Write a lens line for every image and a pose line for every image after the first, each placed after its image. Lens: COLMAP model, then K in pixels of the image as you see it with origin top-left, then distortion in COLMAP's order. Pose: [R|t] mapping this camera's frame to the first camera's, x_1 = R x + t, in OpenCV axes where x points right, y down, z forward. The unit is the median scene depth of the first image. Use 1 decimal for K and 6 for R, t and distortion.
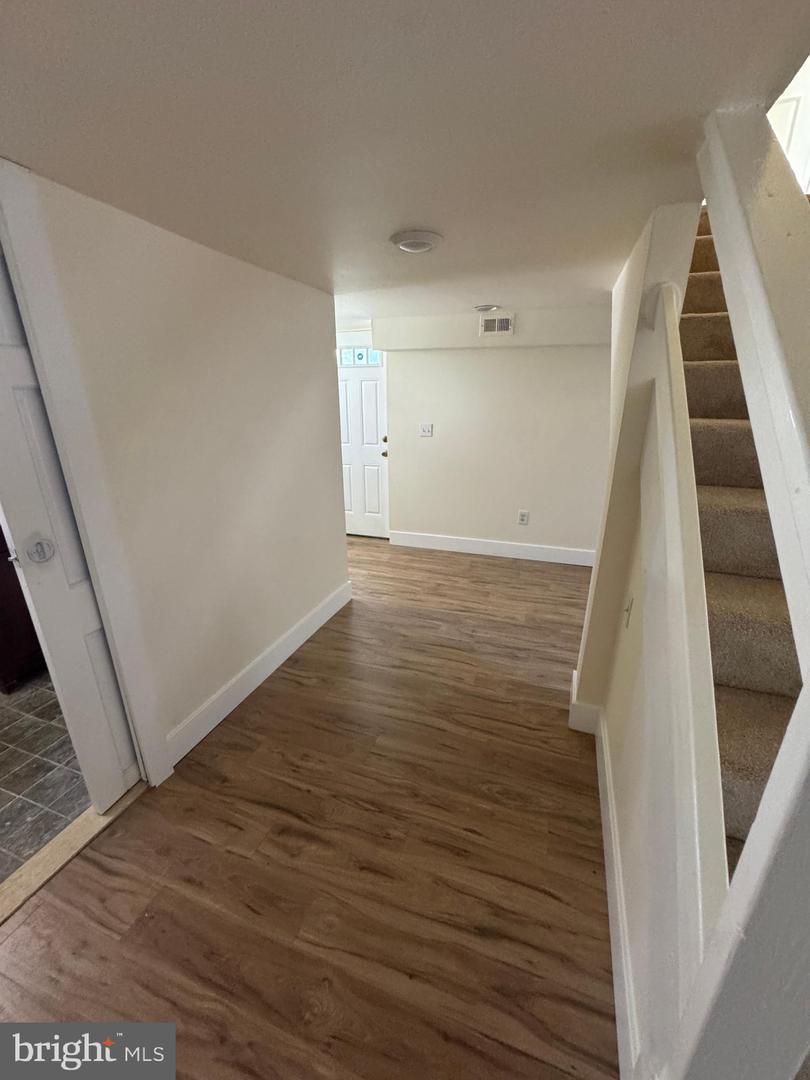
lens RADIAL K [[432.6, 0, 405.7], [0, 432.6, 540.1], [0, 0, 1]] dist [0.000266, -0.000161]
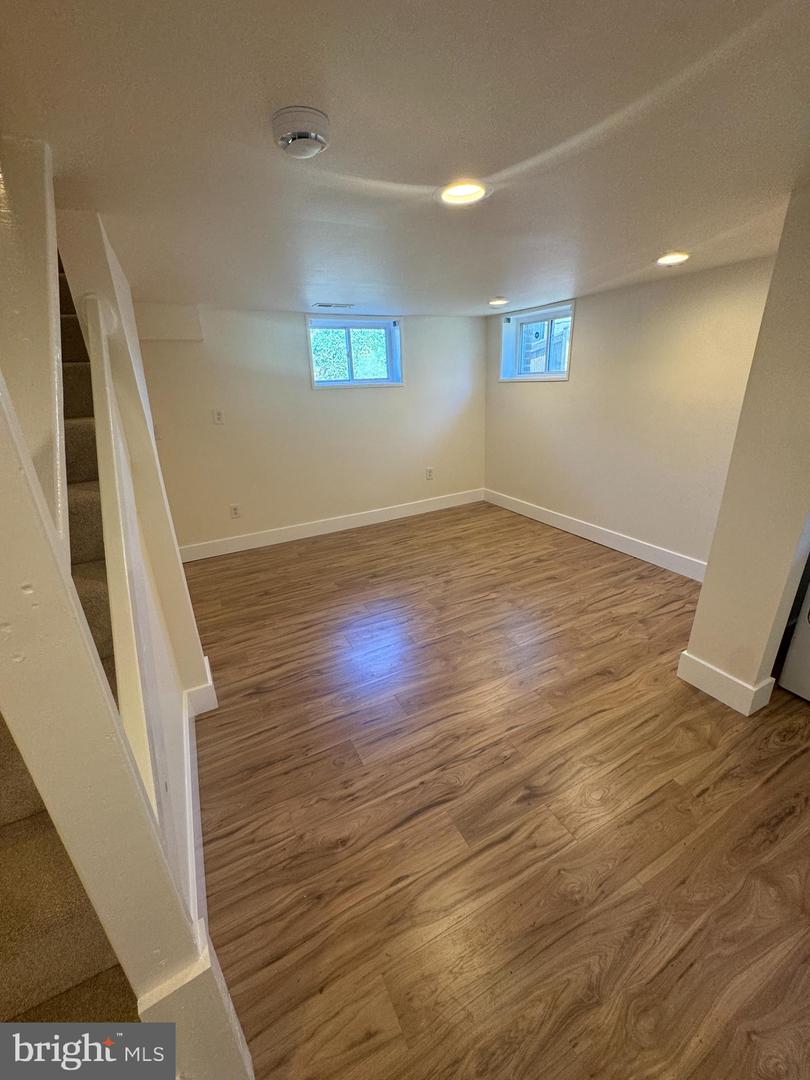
lens RADIAL K [[432.6, 0, 447.9], [0, 432.6, 545.3], [0, 0, 1]] dist [0.000266, -0.000161]
pose [[0.671020, -0.306422, 0.675157, -0.674143], [0.265871, 0.949488, 0.166686, -0.067021], [-0.692130, 0.067655, 0.718595, 0.233905]]
